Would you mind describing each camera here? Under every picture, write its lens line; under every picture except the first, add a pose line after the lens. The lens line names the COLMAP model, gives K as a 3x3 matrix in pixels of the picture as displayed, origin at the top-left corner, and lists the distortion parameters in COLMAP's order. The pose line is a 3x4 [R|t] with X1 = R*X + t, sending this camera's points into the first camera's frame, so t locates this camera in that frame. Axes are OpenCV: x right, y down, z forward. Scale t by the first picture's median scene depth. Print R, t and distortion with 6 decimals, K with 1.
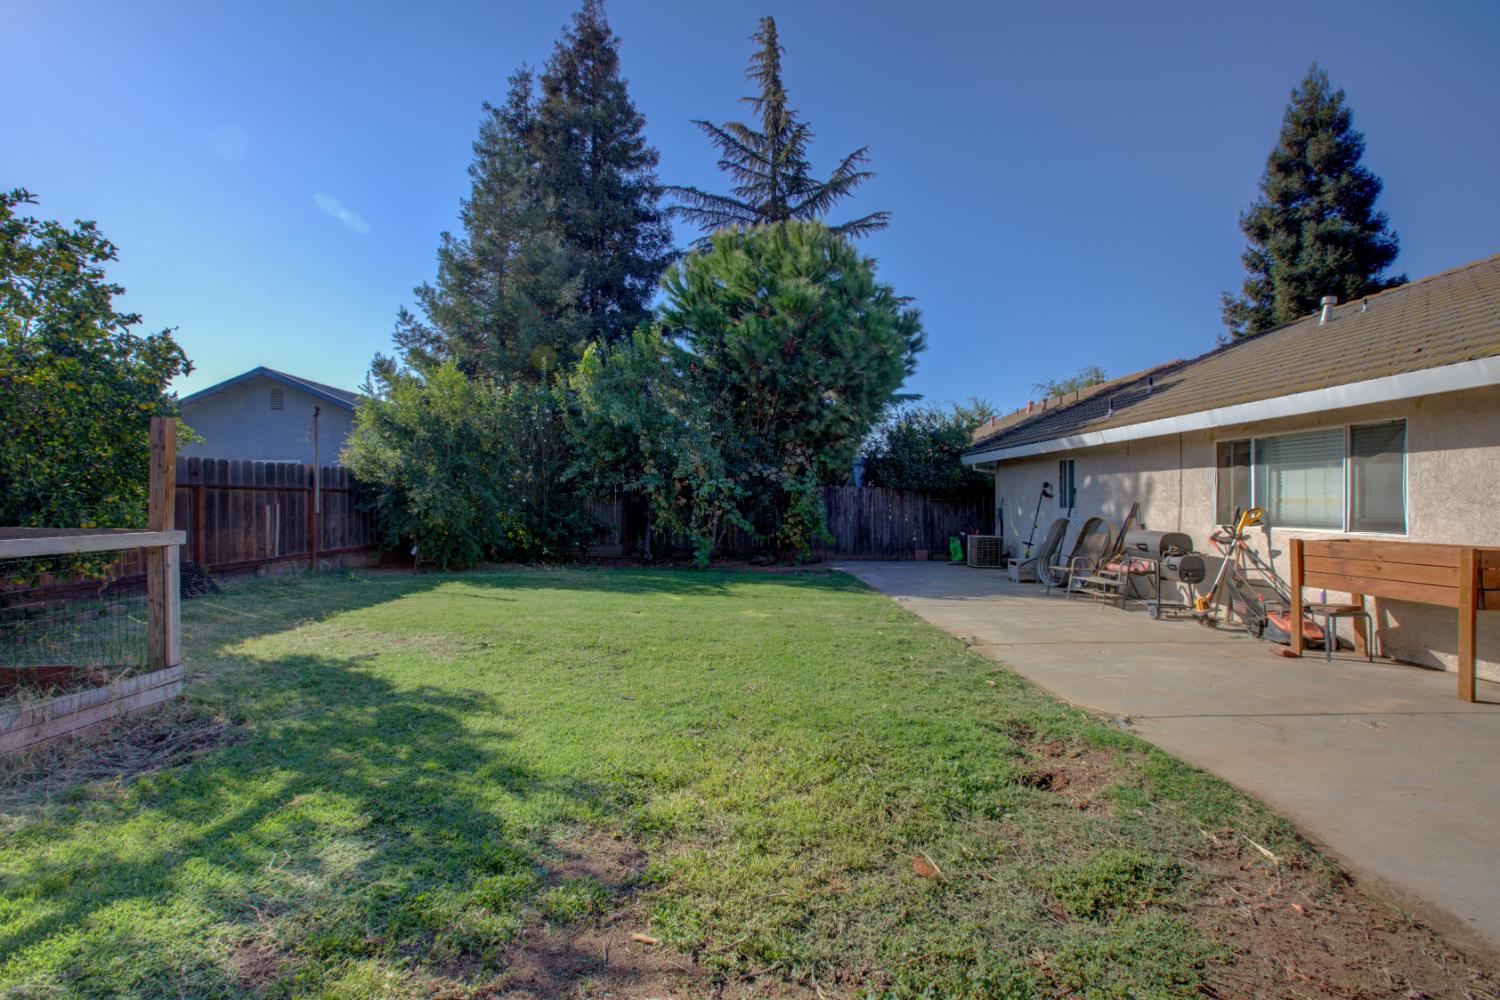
lens RADIAL K [[695.5, 0, 756.1], [0, 695.5, 497.6], [0, 0, 1]] dist [-0.002748, 0.001427]
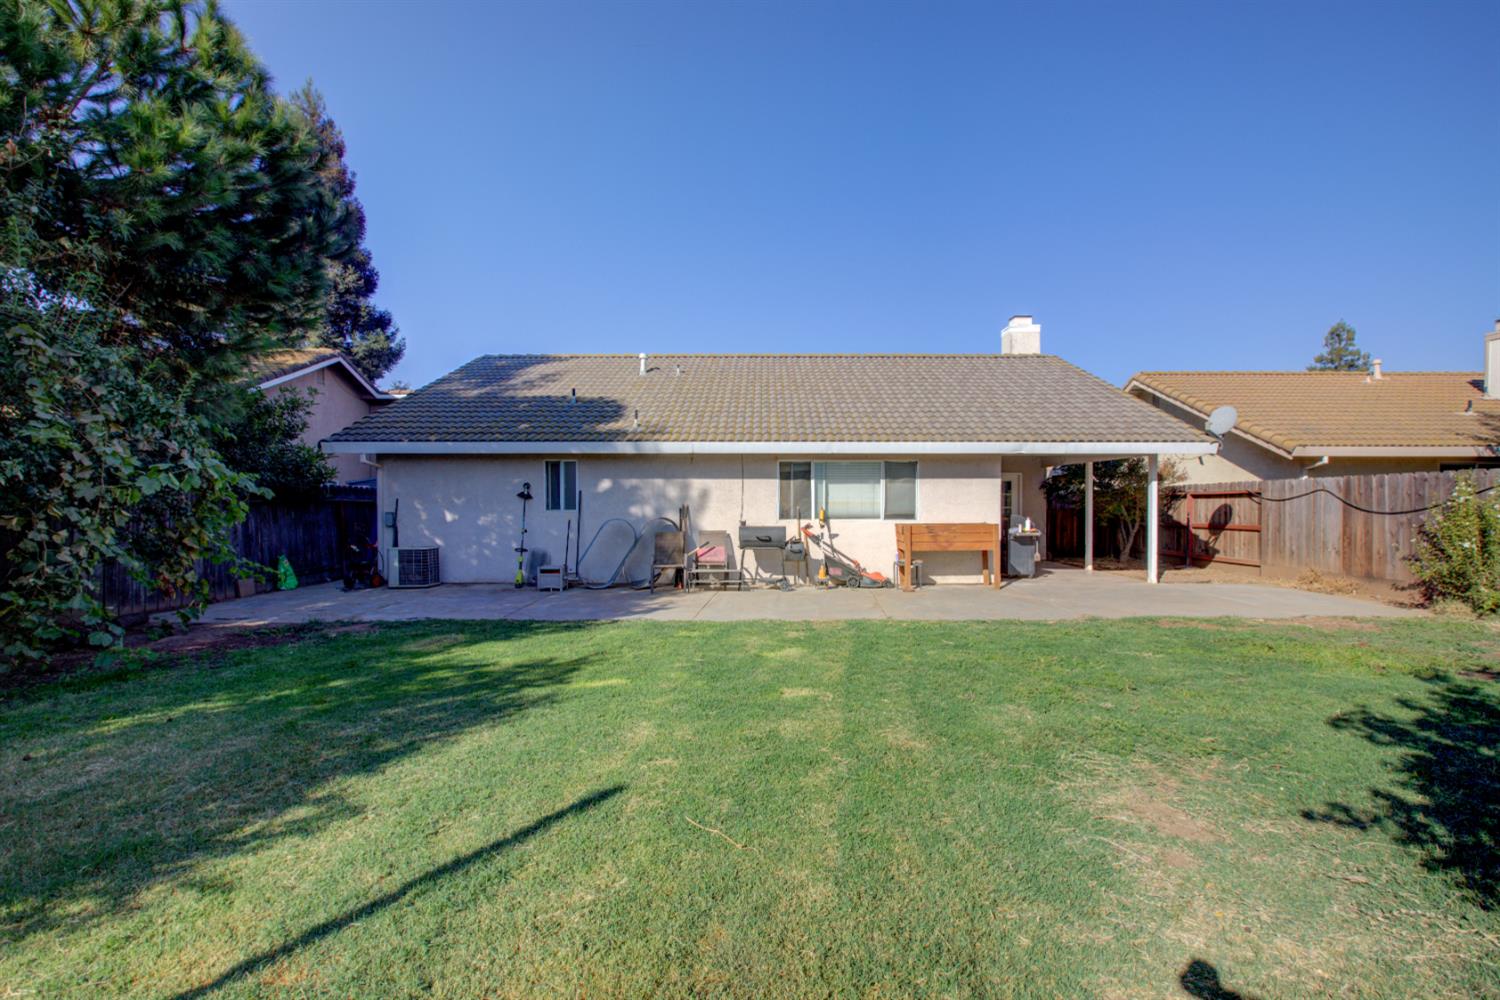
lens RADIAL K [[701.5, 0, 766.9], [0, 701.5, 507.0], [0, 0, 1]] dist [0.004057, 0.000960]
pose [[0.046420, -0.011523, 0.998856, -0.991927], [-0.003100, 0.999927, 0.011679, -0.005496], [-0.998917, -0.003639, 0.046380, 1.221953]]
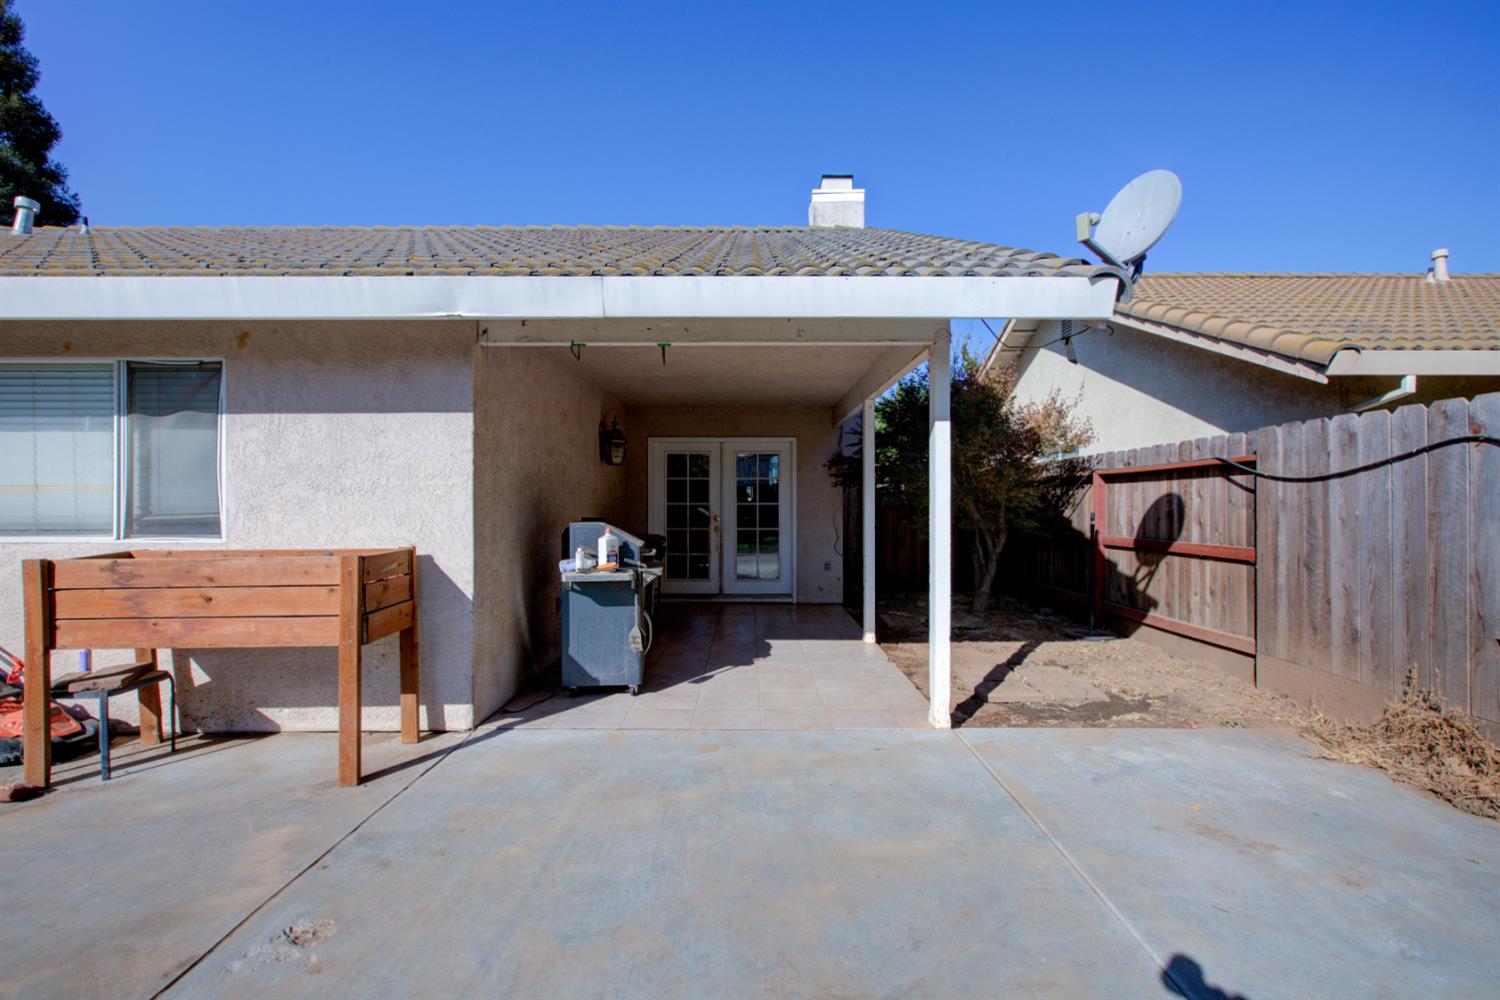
lens RADIAL K [[701.6, 0, 749.8], [0, 701.6, 497.2], [0, 0, 1]] dist [-0.004468, 0.002415]
pose [[0.042090, 0.000973, 0.999113, 0.273245], [-0.002350, 0.999997, -0.000874, 0.012641], [-0.999111, -0.002311, 0.042092, 0.435934]]
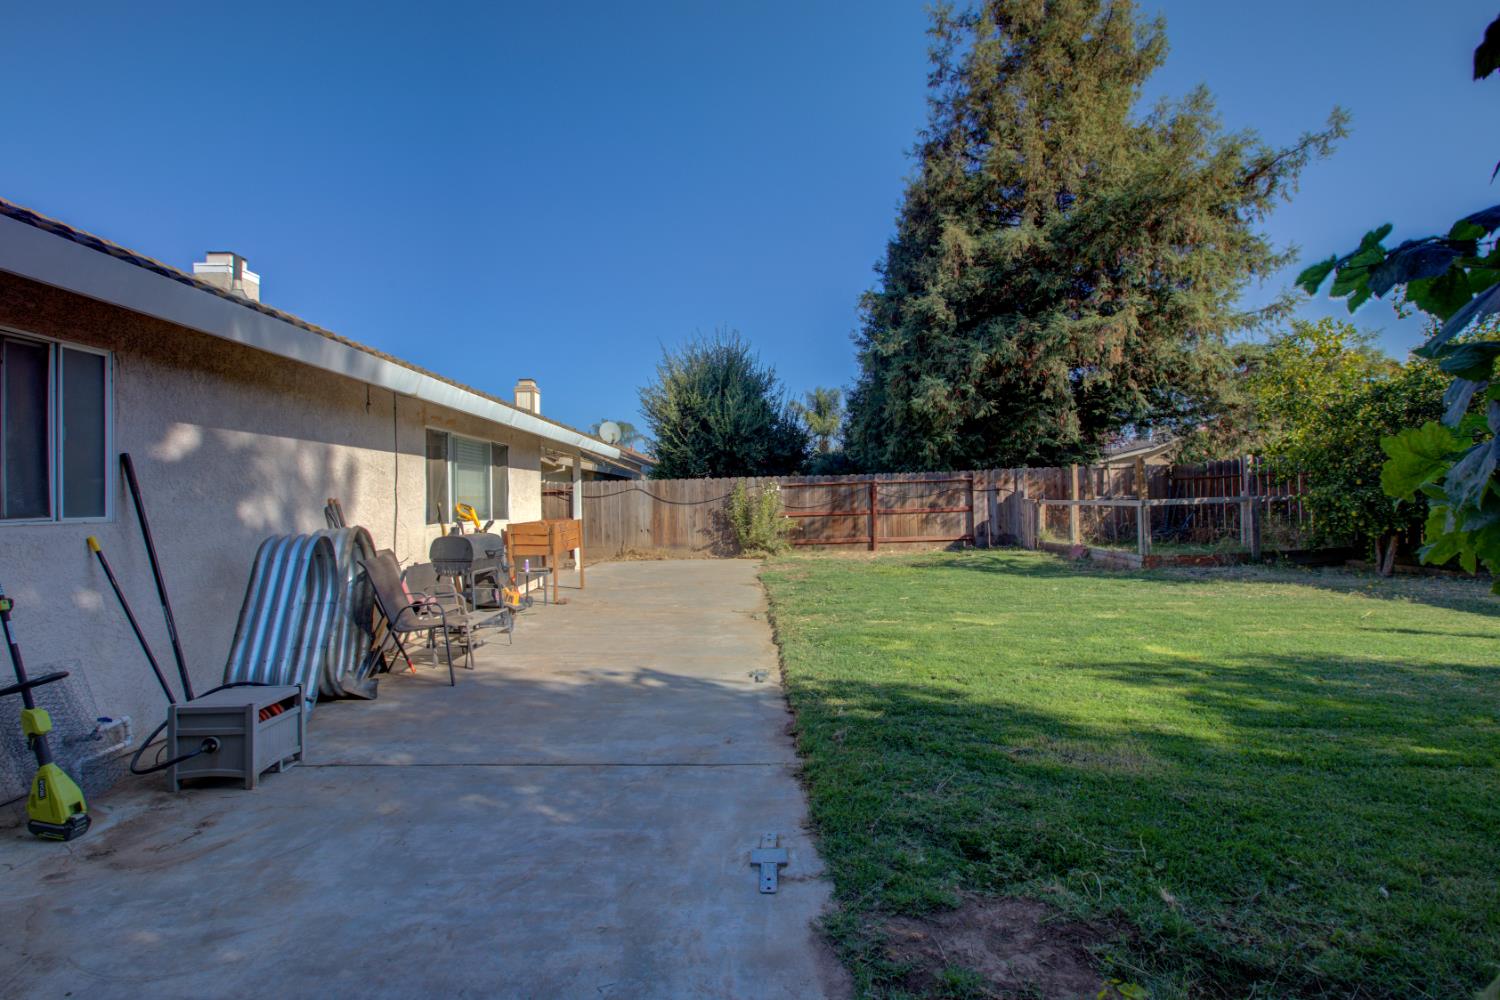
lens RADIAL K [[683.5, 0, 748.6], [0, 683.5, 496.8], [0, 0, 1]] dist [-0.014105, 0.007297]
pose [[-0.998740, 0.013991, 0.048184, 0.289220], [0.013555, 0.999864, -0.009354, 0.022581], [-0.048308, -0.008689, -0.998795, 2.315243]]
